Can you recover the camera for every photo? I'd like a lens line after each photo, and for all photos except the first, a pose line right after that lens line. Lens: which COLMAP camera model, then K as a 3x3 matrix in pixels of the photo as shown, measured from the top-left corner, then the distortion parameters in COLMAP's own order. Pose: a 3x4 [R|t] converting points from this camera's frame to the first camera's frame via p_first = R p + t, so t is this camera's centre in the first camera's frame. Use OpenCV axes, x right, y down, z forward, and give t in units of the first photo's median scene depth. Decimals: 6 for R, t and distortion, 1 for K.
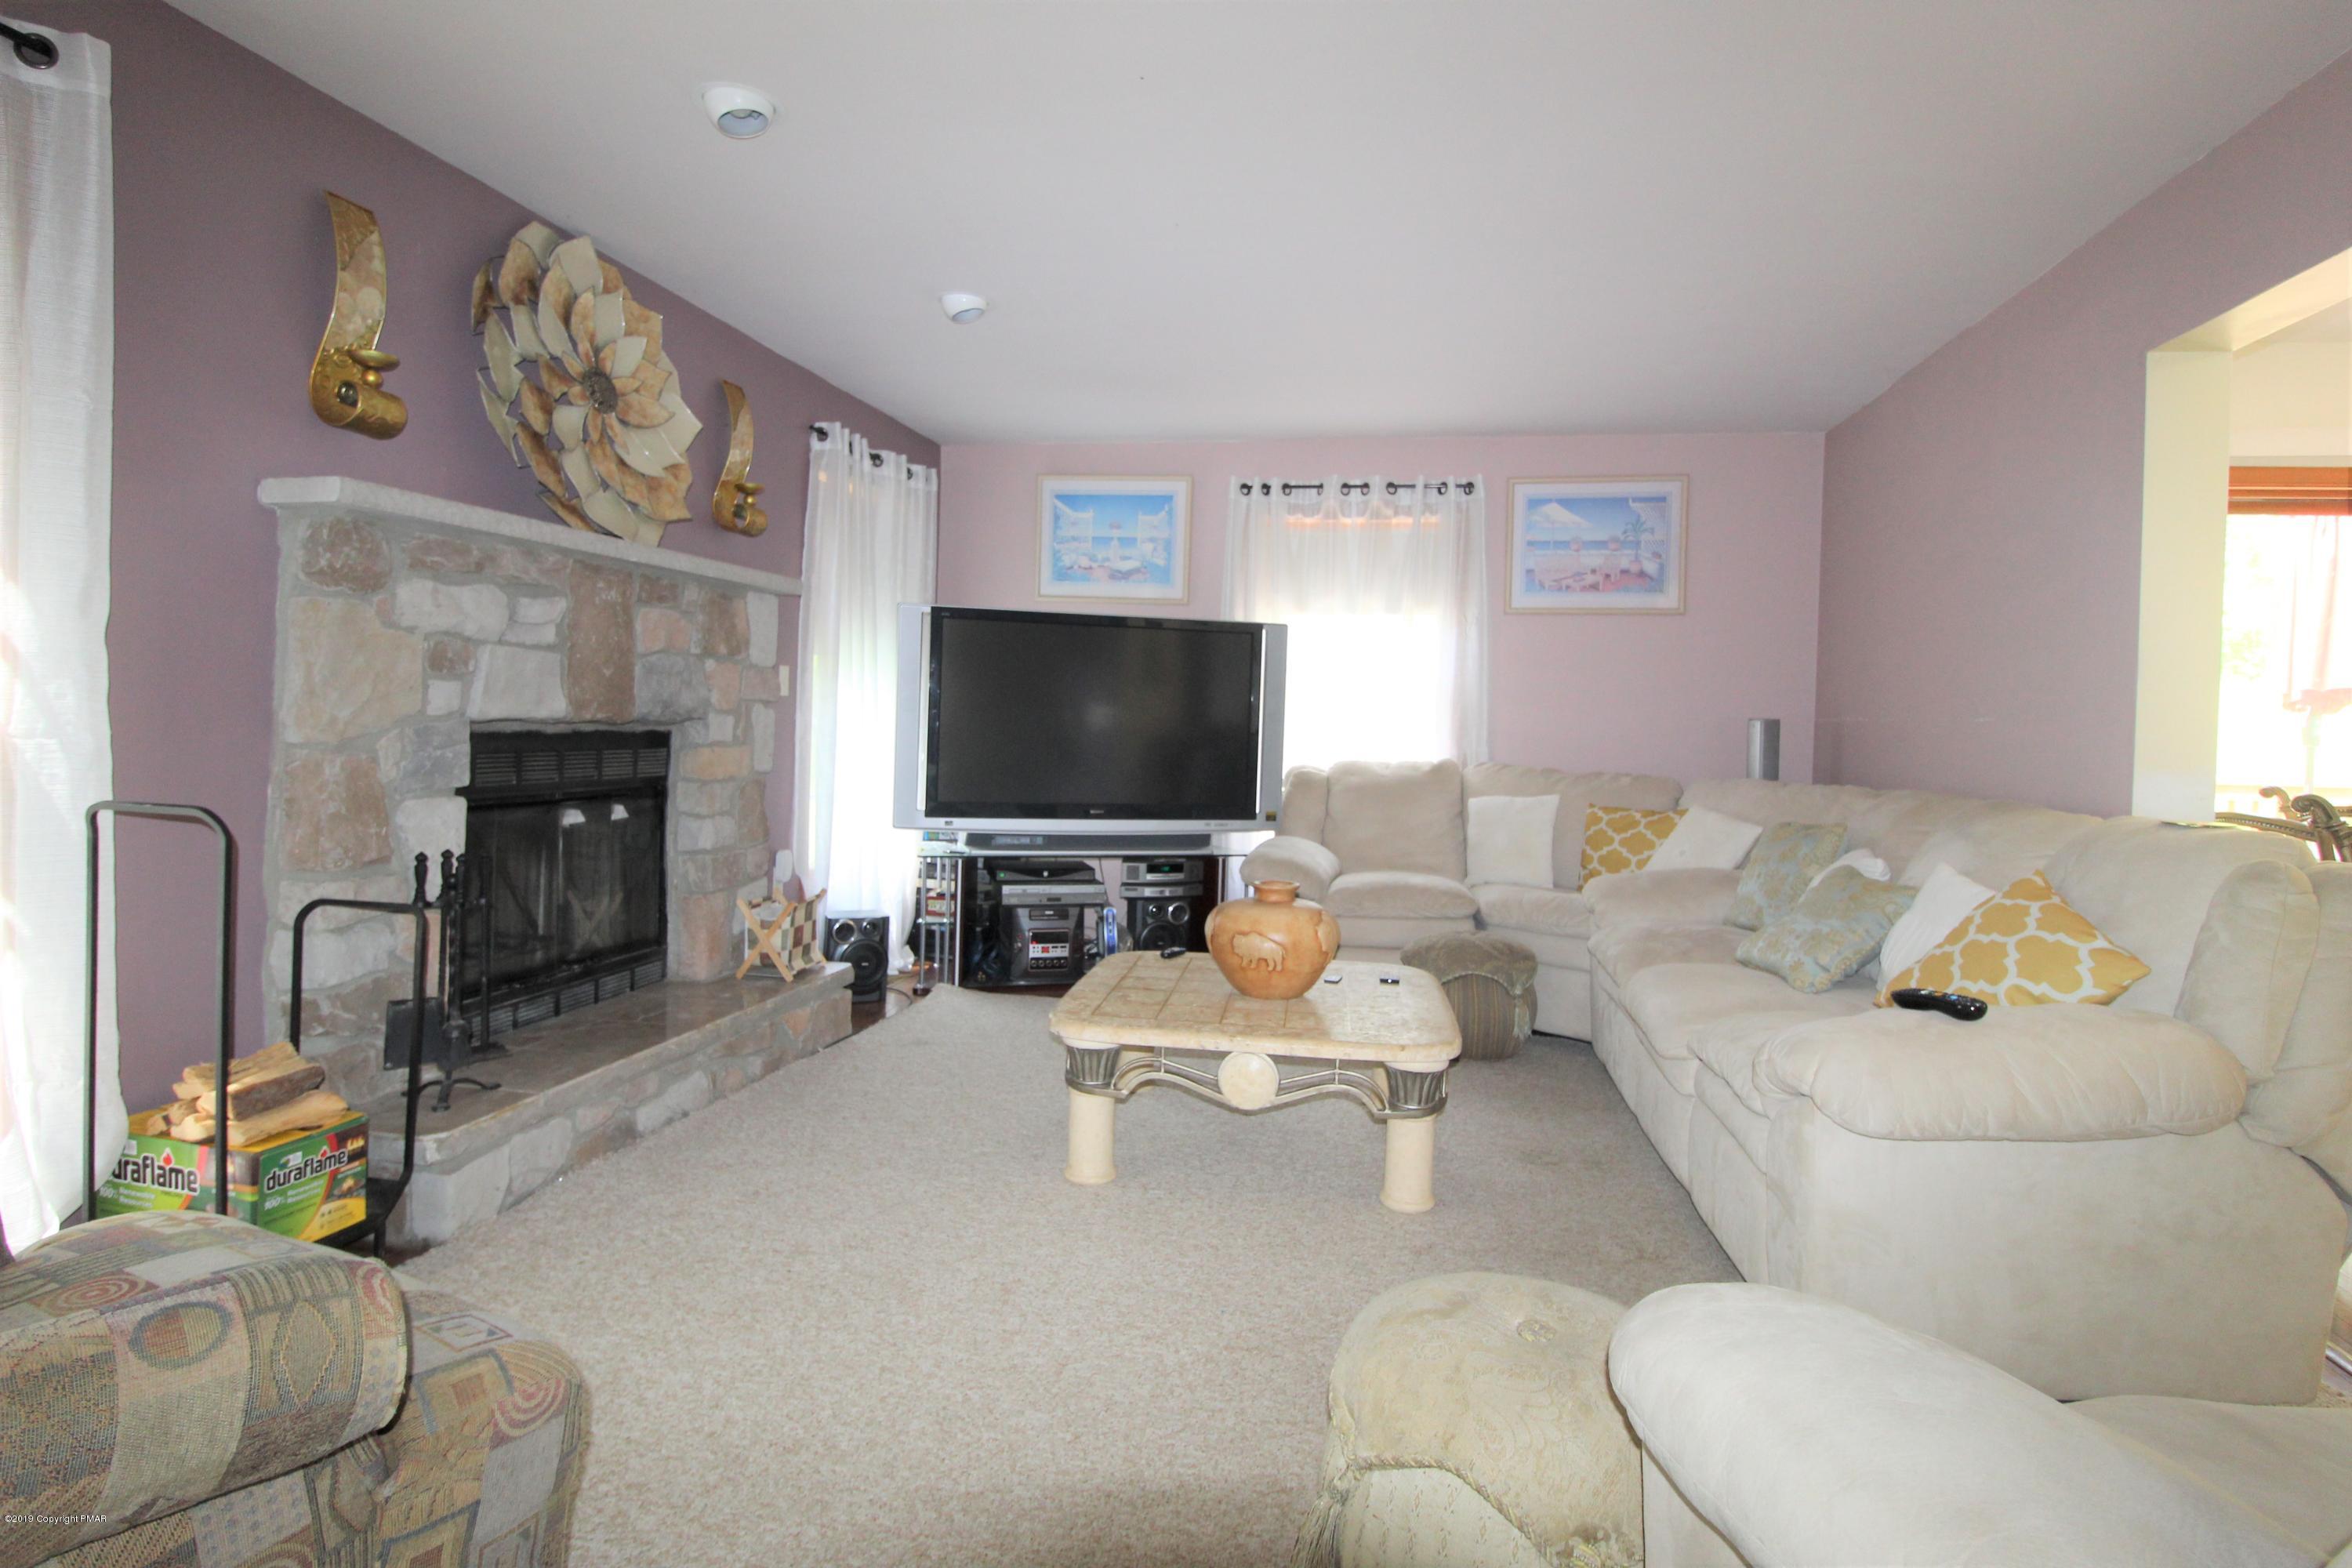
lens RADIAL K [[1228.9, 0, 1177.9], [0, 1228.9, 729.4], [0, 0, 1]] dist [0.005630, -0.015717]
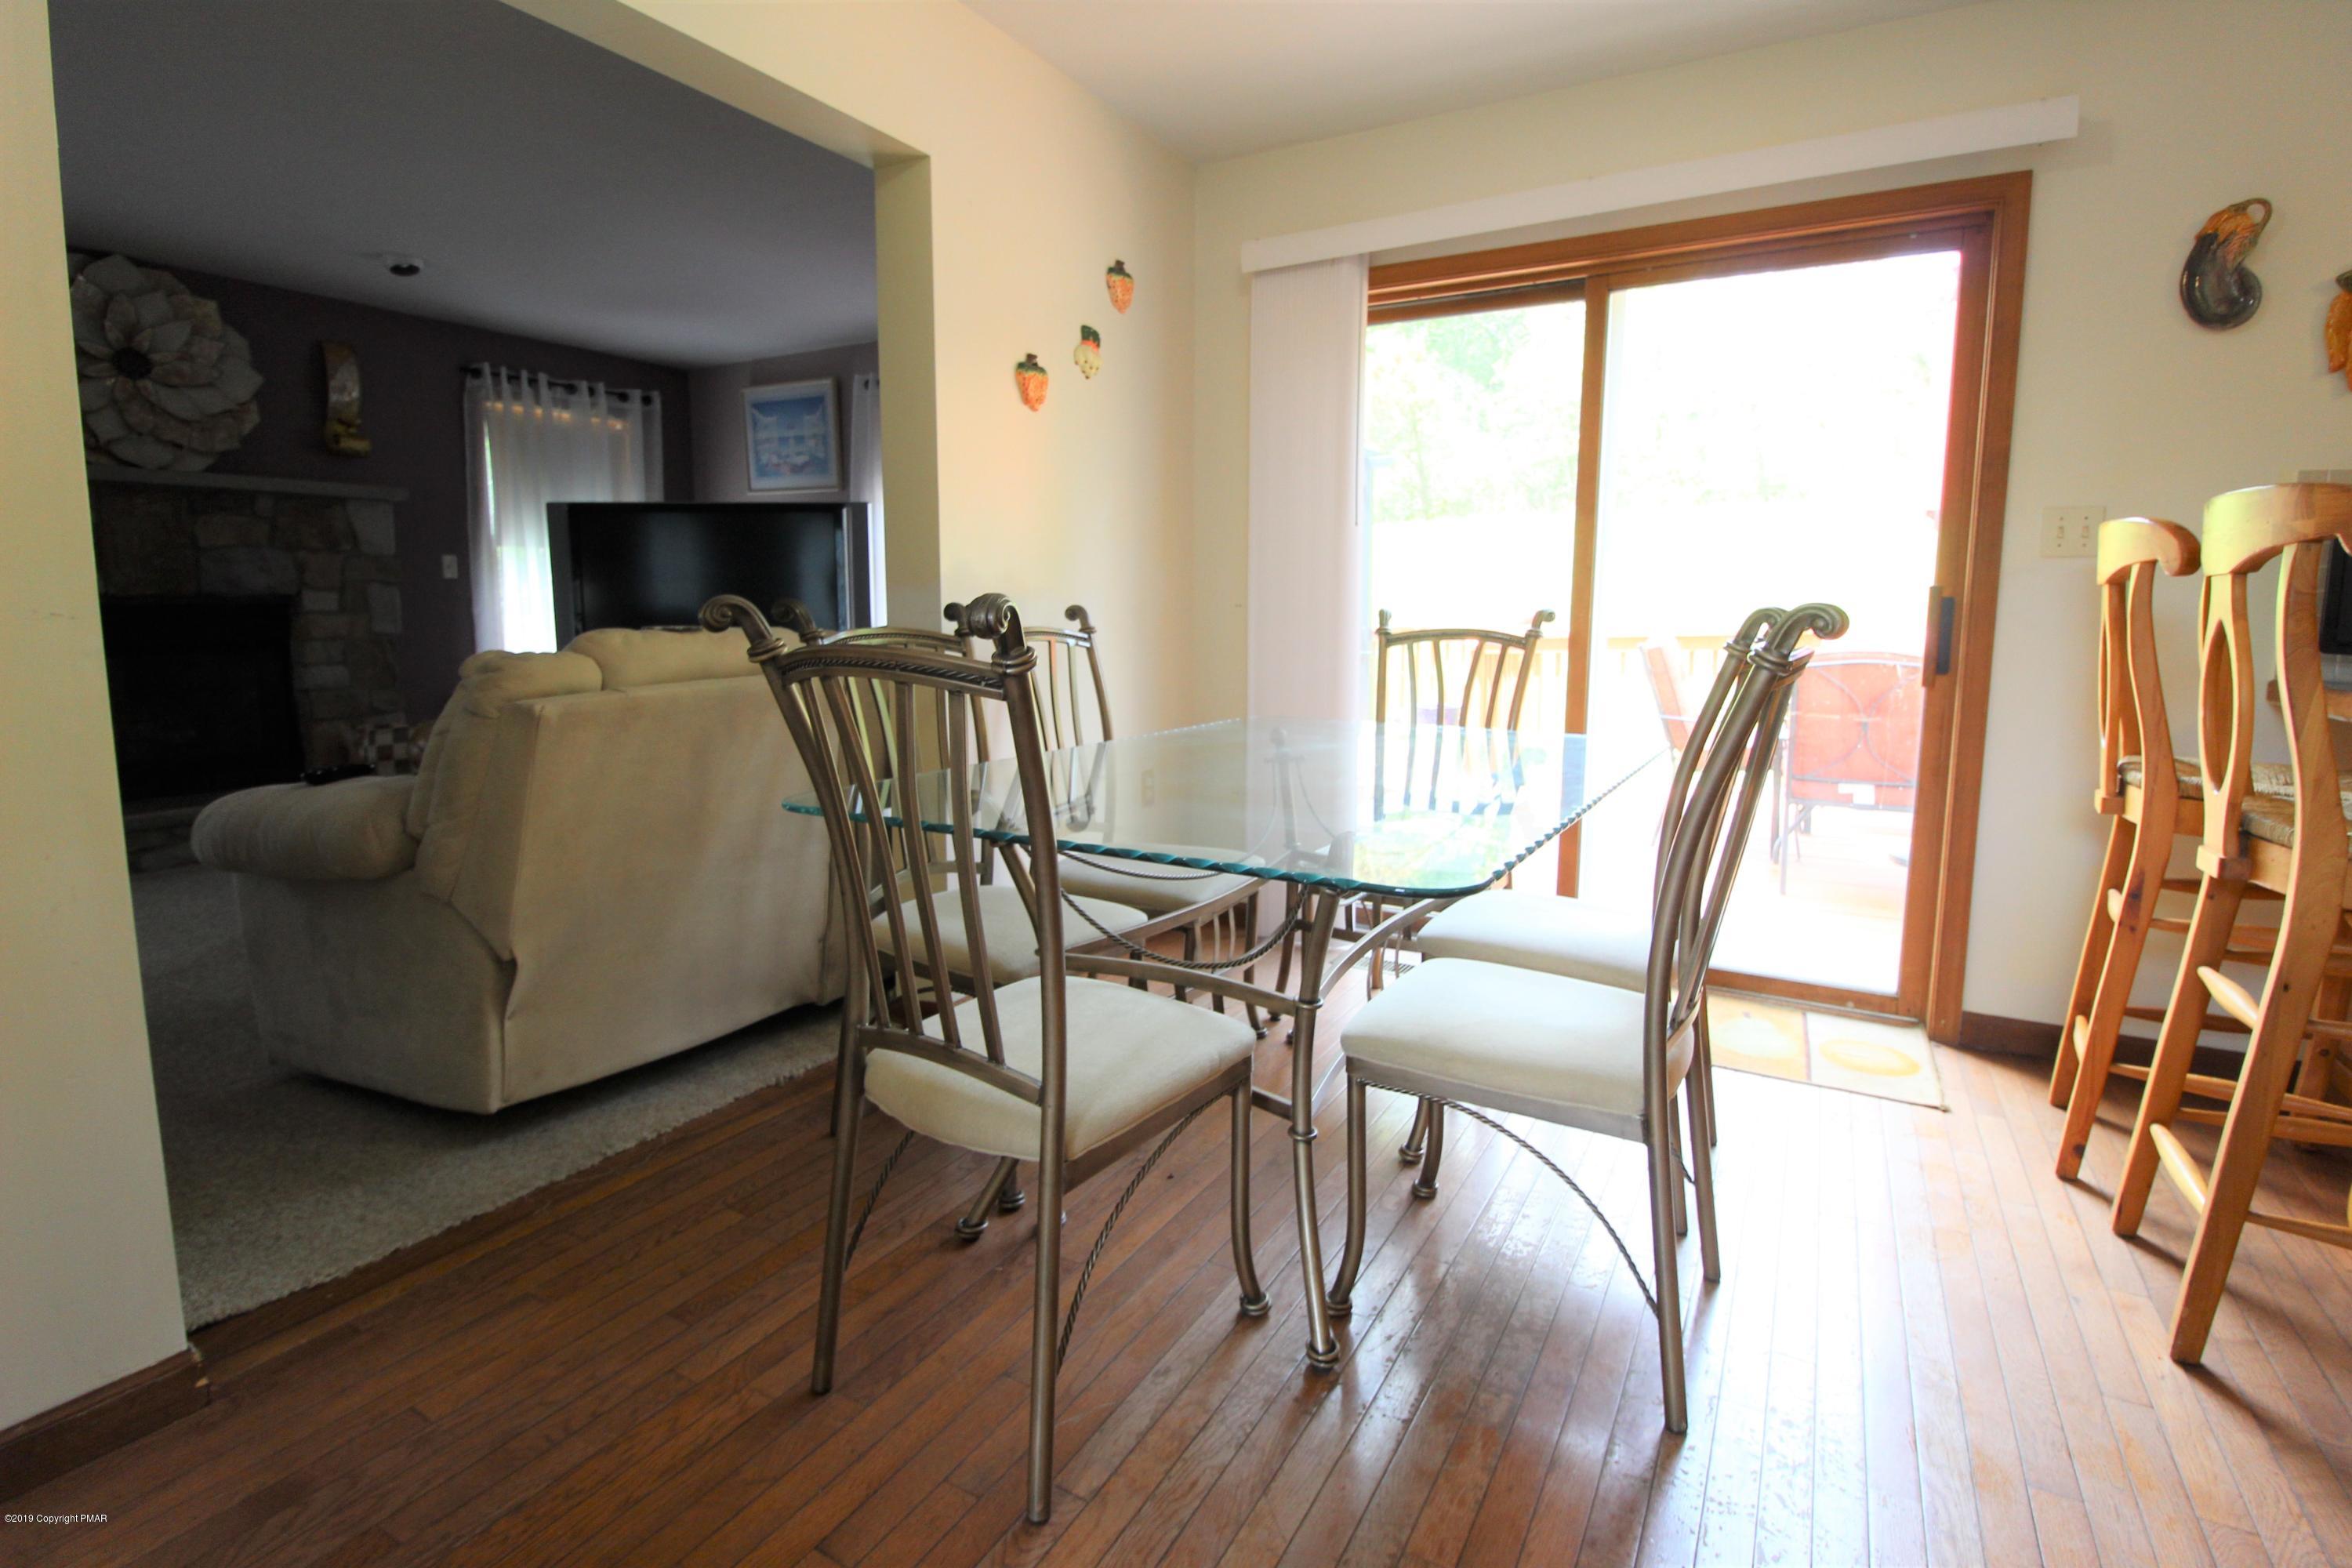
lens RADIAL K [[1099.4, 0, 1184.7], [0, 1099.4, 729.7], [0, 0, 1]] dist [0.000356, -0.012703]
pose [[0.923511, 0.032598, -0.382185, 0.715437], [0.008536, 0.994389, 0.105442, 0.015577], [0.383477, -0.100639, 0.918051, 0.150170]]
